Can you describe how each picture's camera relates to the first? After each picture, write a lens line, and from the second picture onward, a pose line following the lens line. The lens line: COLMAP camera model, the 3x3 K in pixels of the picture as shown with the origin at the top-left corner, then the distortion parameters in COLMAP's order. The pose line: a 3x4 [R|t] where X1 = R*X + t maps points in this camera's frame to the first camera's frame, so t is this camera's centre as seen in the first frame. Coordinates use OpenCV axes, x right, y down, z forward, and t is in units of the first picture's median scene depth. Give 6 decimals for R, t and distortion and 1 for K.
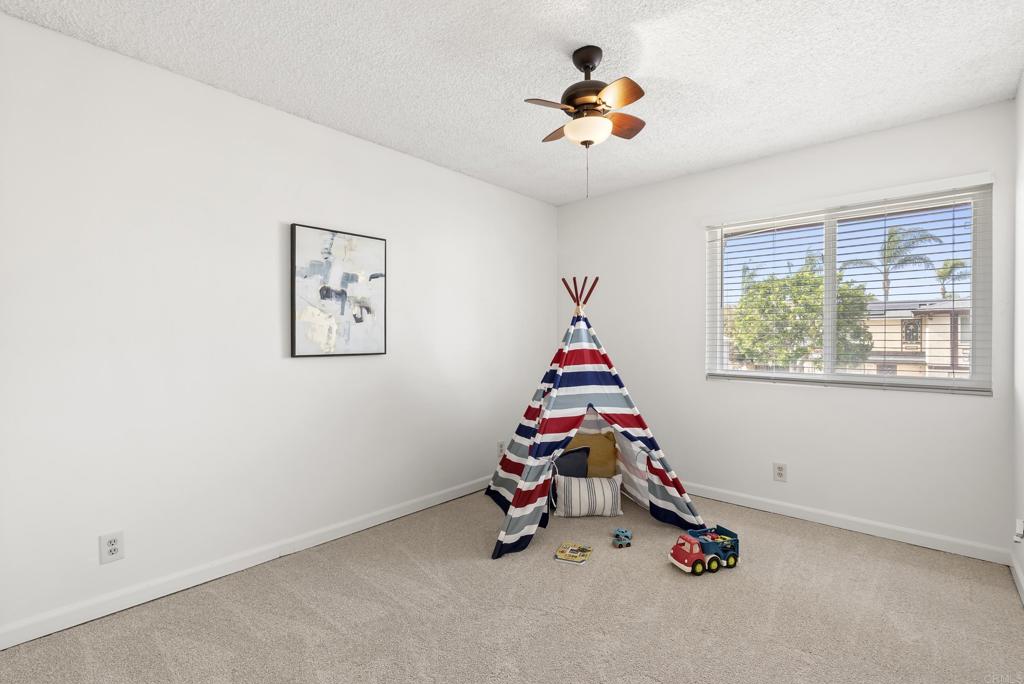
lens RADIAL K [[473.5, 0, 513.1], [0, 473.5, 342.4], [0, 0, 1]] dist [-0.002231, -0.000106]
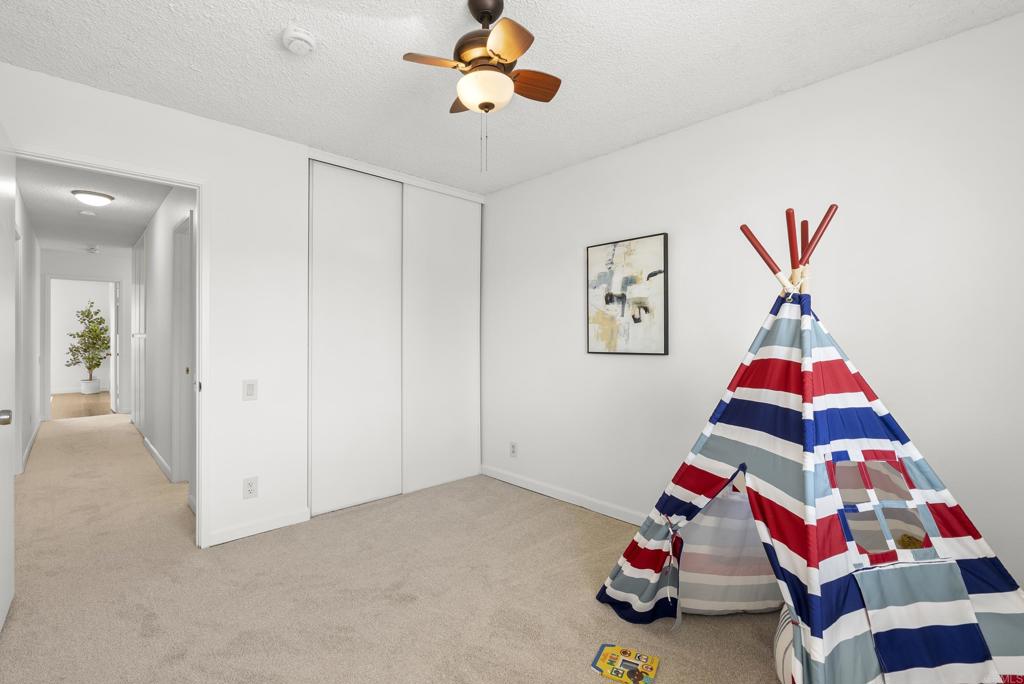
lens RADIAL K [[473.5, 0, 513.2], [0, 473.5, 337.0], [0, 0, 1]] dist [-0.002231, -0.000106]
pose [[-0.080626, -0.000817, -0.996744, 0.738944], [-0.004364, 0.999990, -0.000467, -0.009209], [0.996735, 0.004312, -0.080628, 0.830298]]
